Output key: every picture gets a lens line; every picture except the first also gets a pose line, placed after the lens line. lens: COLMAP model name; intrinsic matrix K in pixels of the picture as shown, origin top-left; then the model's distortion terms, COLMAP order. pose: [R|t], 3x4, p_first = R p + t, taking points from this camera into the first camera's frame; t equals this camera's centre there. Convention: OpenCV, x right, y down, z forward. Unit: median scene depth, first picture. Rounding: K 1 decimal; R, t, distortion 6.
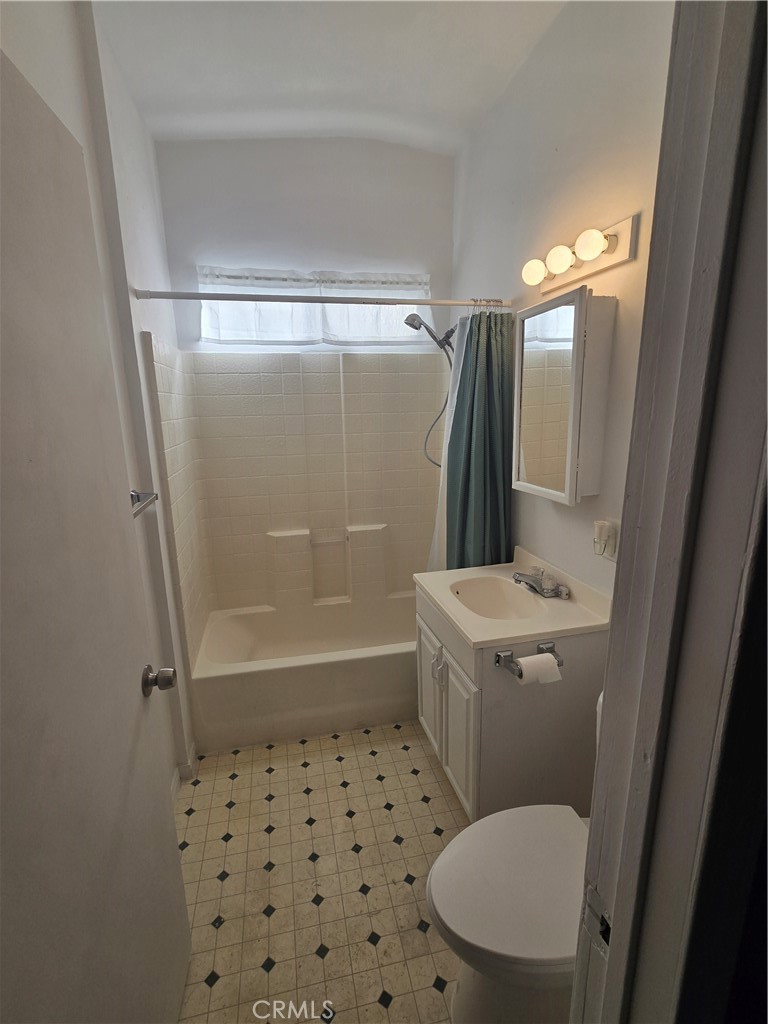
lens RADIAL K [[481.3, 0, 380.7], [0, 481.3, 512.6], [0, 0, 1]] dist [-0.002445, 0.007941]
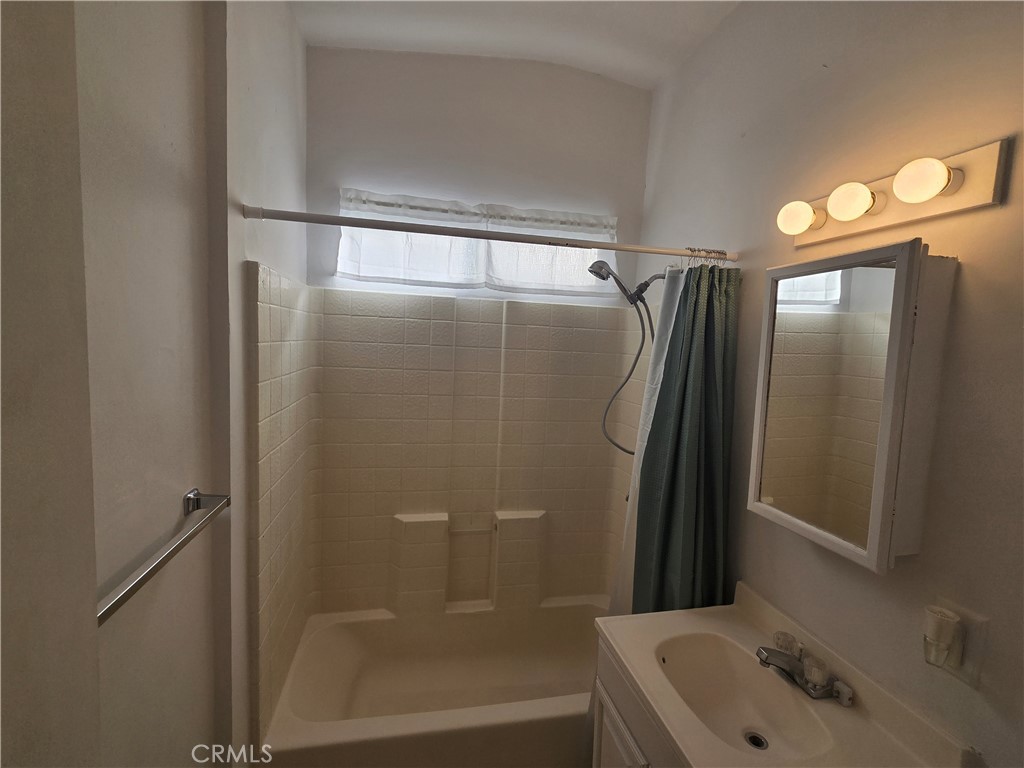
lens RADIAL K [[481.3, 0, 518.4], [0, 481.3, 383.5], [0, 0, 1]] dist [-0.002445, 0.007941]
pose [[0.997839, 0.065688, -0.001409, -0.054526], [-0.065292, 0.988977, -0.132894, -0.091344], [-0.007336, 0.132699, 0.991129, 0.223911]]
